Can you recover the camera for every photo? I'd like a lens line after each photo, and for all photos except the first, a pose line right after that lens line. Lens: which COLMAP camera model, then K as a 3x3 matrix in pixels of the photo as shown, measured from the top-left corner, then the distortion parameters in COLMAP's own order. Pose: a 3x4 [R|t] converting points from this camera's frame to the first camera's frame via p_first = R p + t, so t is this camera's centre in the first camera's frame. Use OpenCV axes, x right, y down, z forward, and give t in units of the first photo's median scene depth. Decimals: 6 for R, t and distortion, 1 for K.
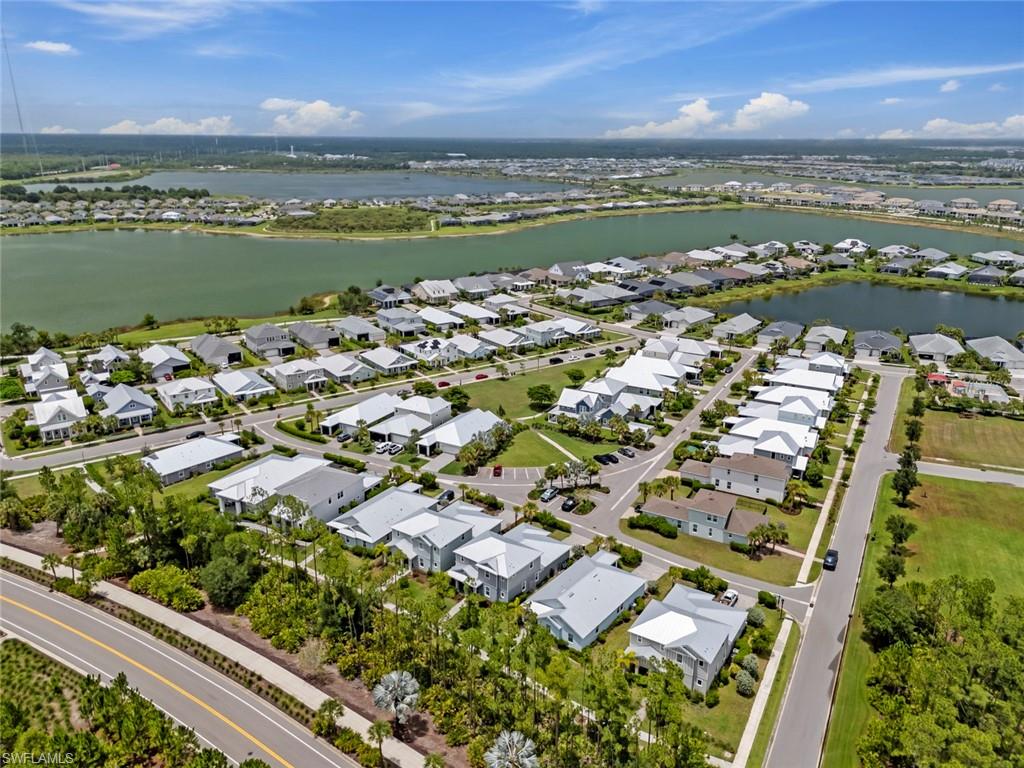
lens RADIAL K [[743.8, 0, 512.0], [0, 743.8, 384.0], [0, 0, 1]] dist [0.085480, -0.086144]
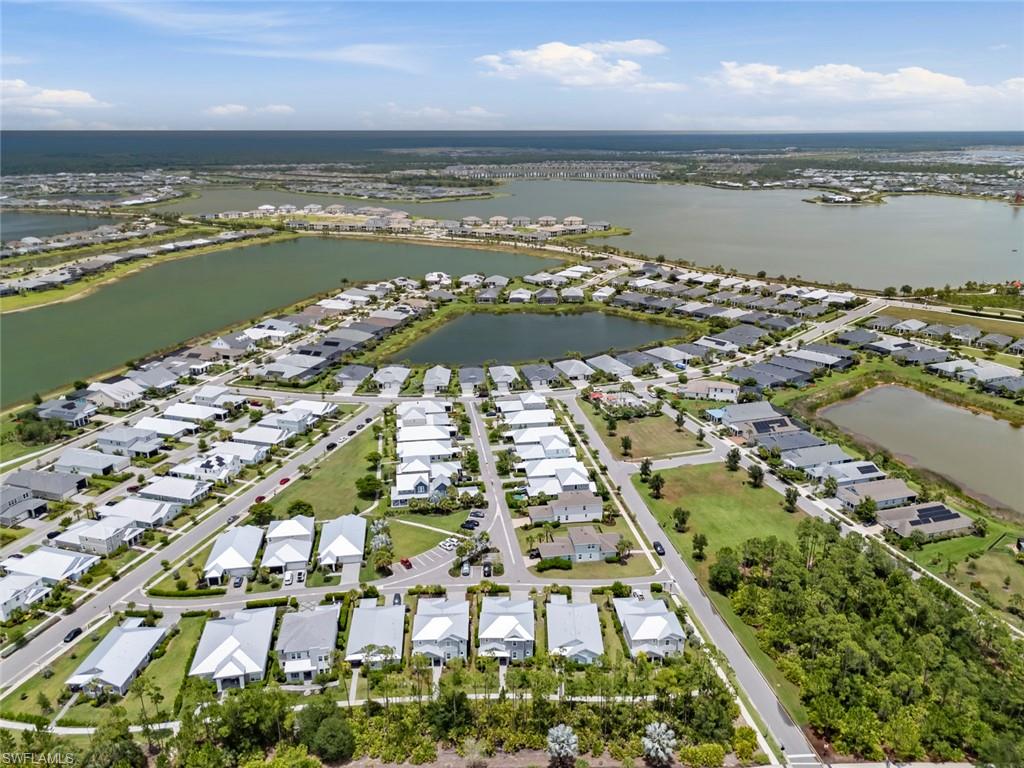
lens RADIAL K [[743.8, 0, 512.0], [0, 743.8, 384.0], [0, 0, 1]] dist [0.085480, -0.086144]
pose [[0.798846, -0.197315, 0.568253, -0.378735], [0.198461, 0.978229, 0.060675, -0.151871], [-0.567854, 0.064306, 0.820614, -0.074698]]
